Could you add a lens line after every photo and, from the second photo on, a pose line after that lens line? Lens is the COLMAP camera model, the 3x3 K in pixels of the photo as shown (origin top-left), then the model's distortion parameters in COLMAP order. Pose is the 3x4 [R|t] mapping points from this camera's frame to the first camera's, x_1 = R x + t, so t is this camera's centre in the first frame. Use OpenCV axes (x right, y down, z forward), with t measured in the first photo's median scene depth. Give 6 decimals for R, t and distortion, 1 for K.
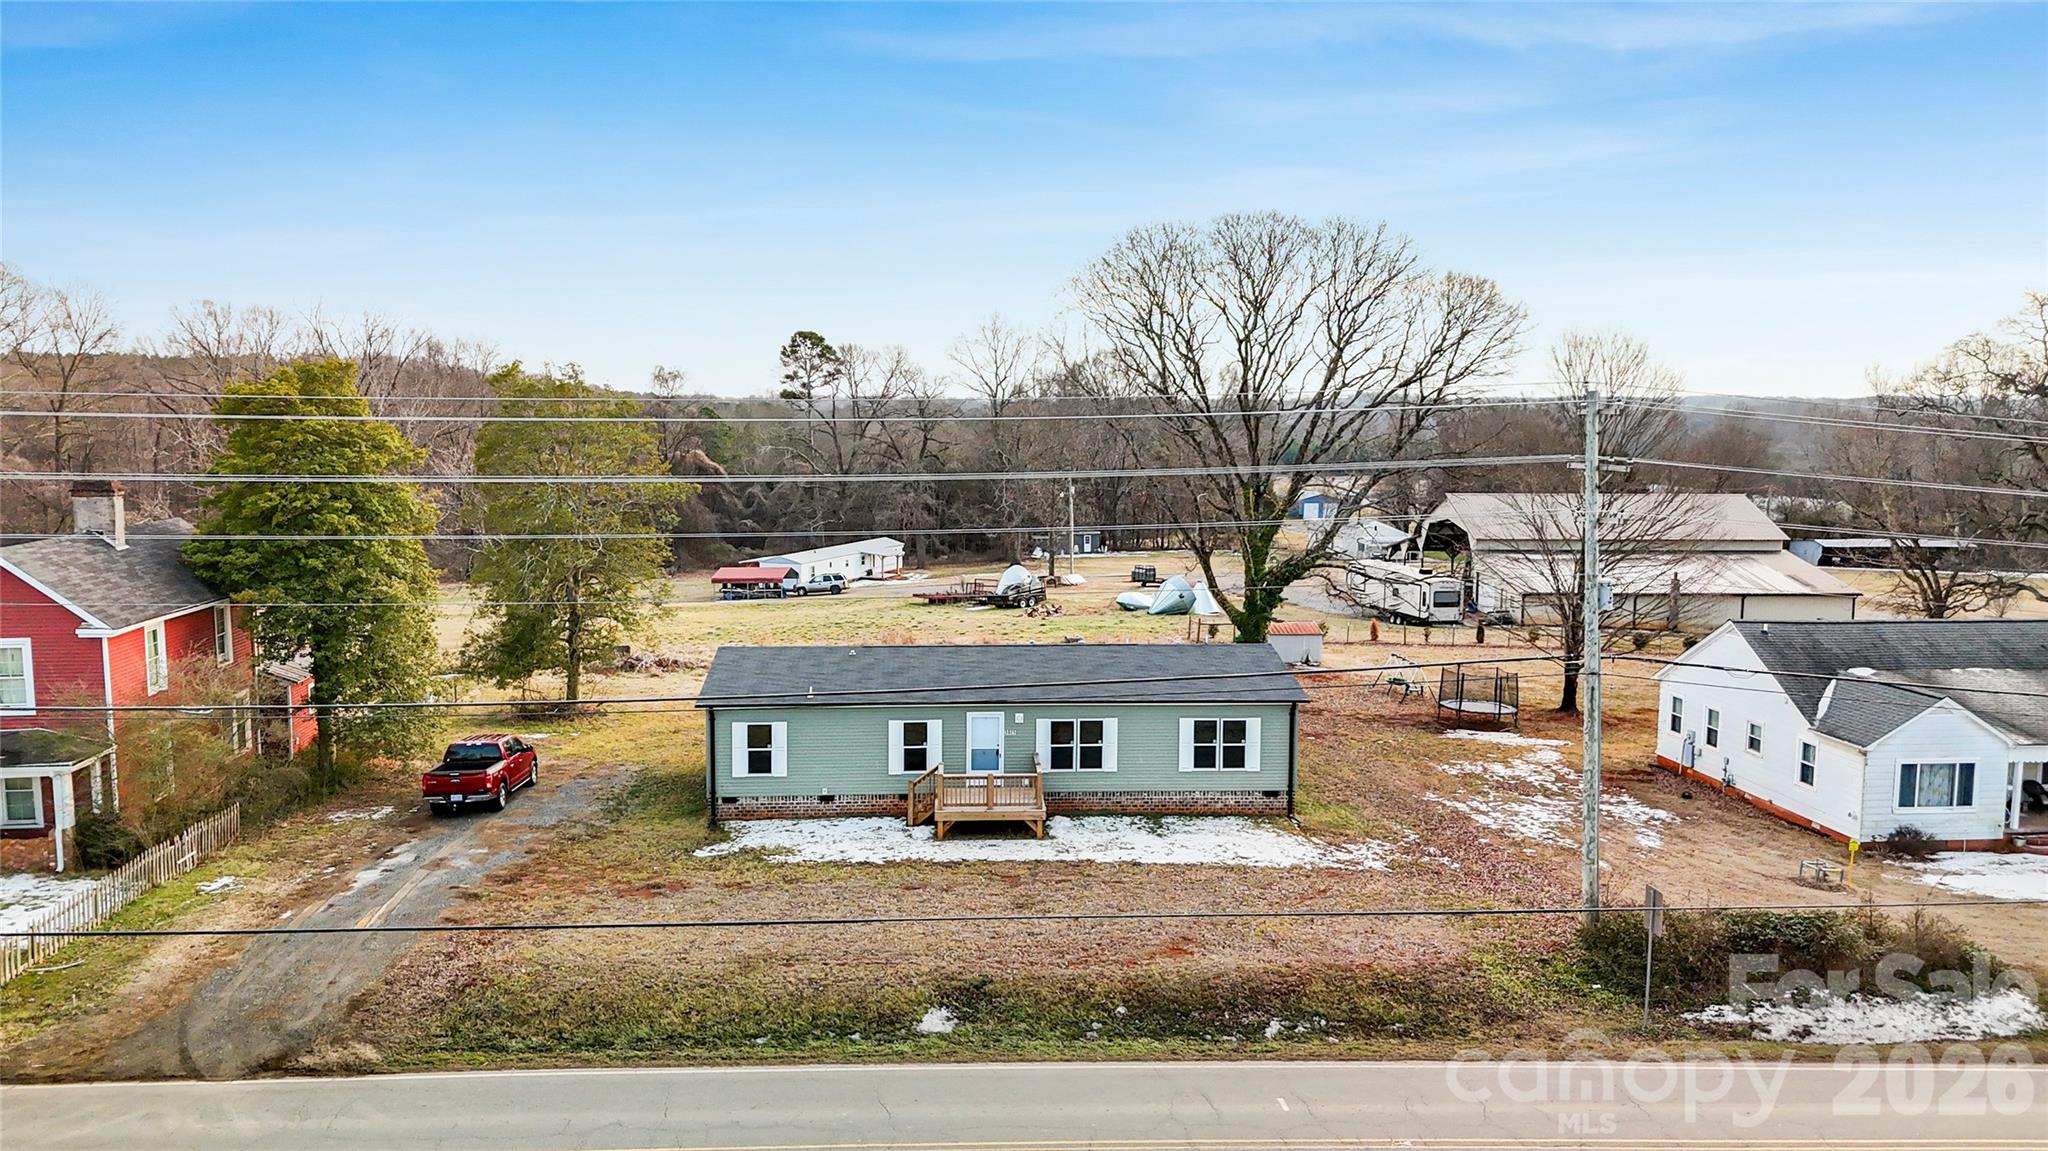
lens RADIAL K [[1512.4, 0, 1032.1], [0, 1512.4, 566.2], [0, 0, 1]] dist [0.061455, -0.043481]
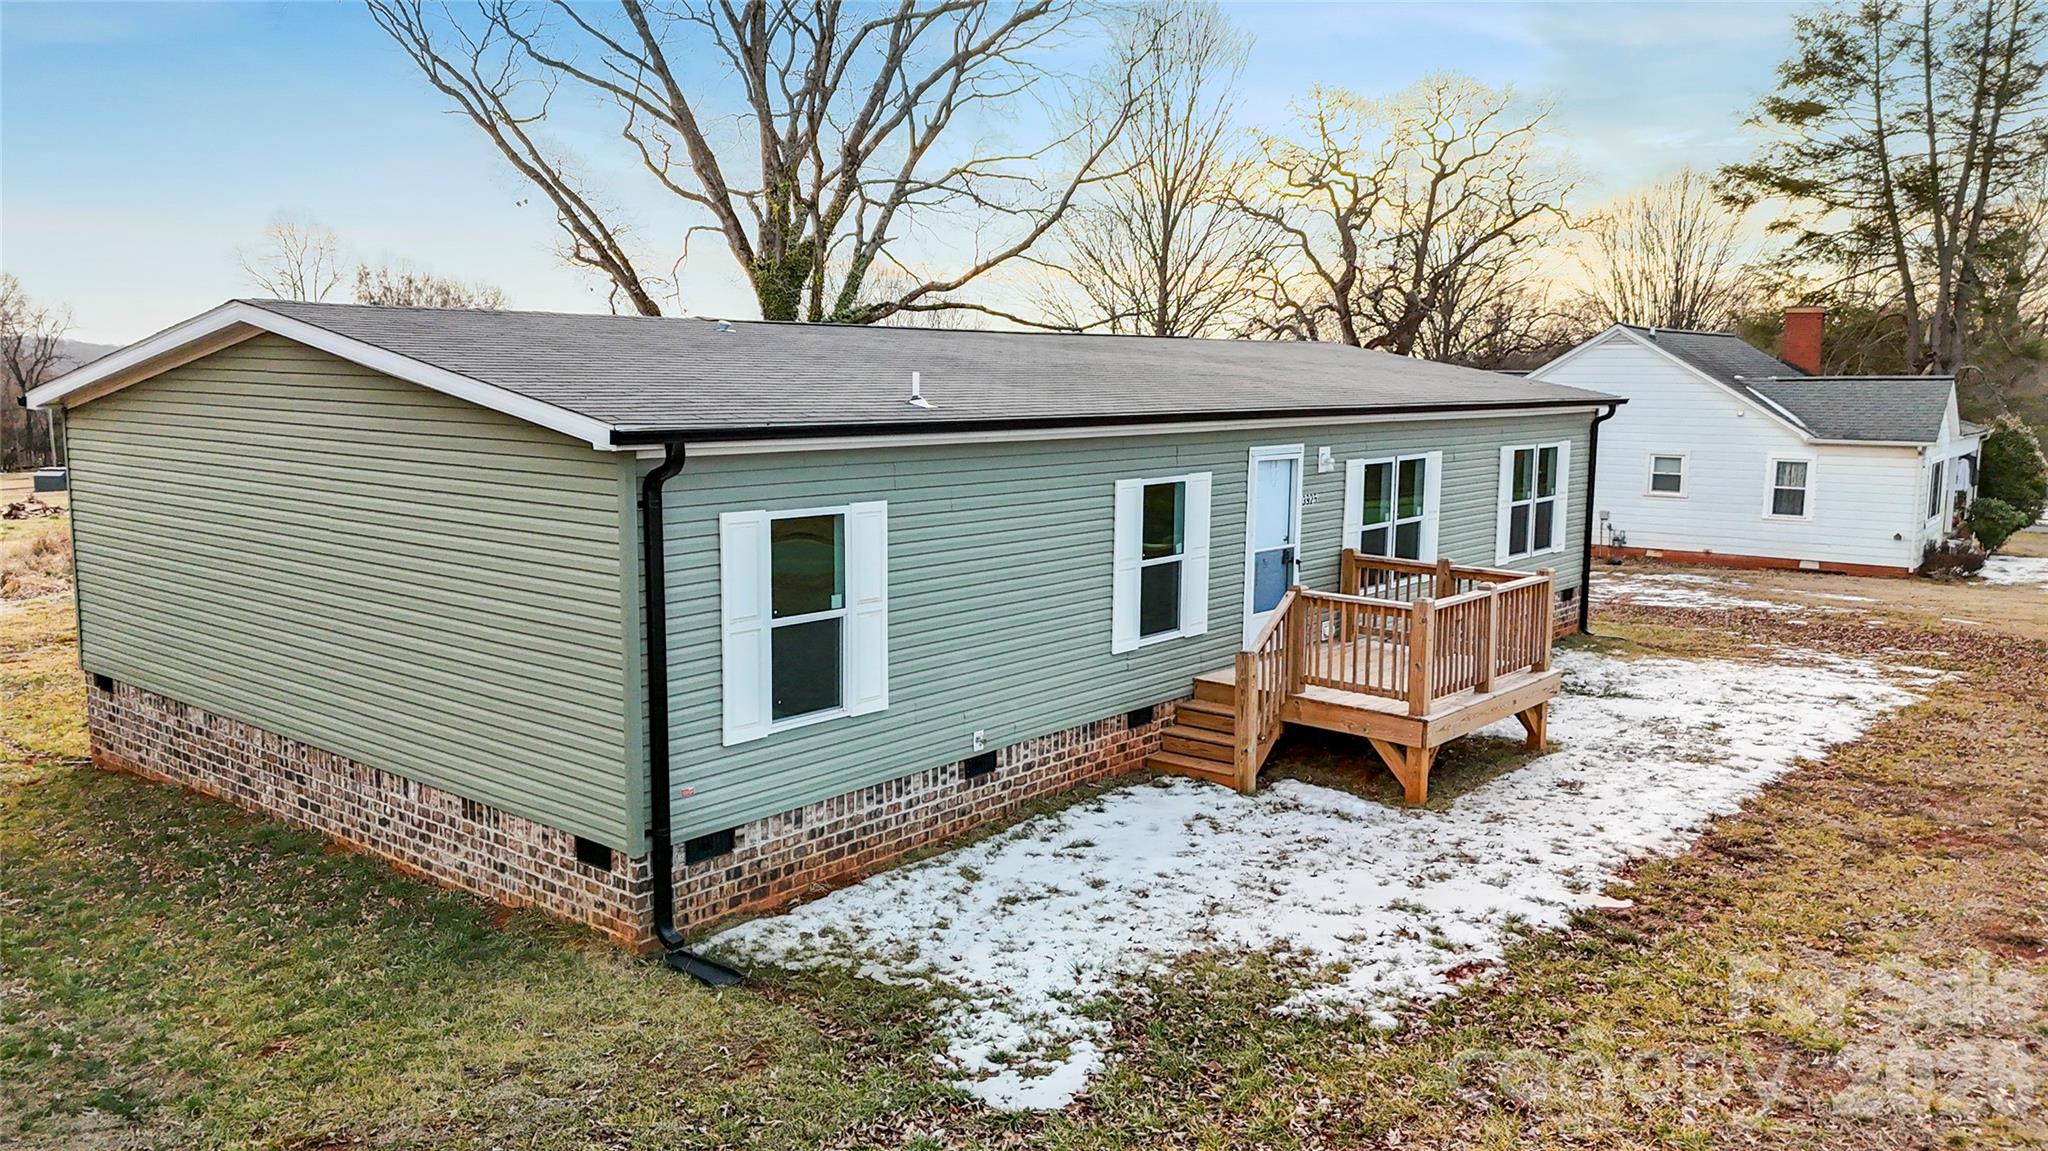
lens RADIAL K [[1512.4, 0, 1031.3], [0, 1512.4, 564.5], [0, 0, 1]] dist [0.061455, -0.043481]
pose [[0.689703, -0.092758, 0.718126, -0.330933], [0.070738, 0.995648, 0.060666, 0.099290], [-0.720628, 0.008957, 0.693264, 0.798160]]
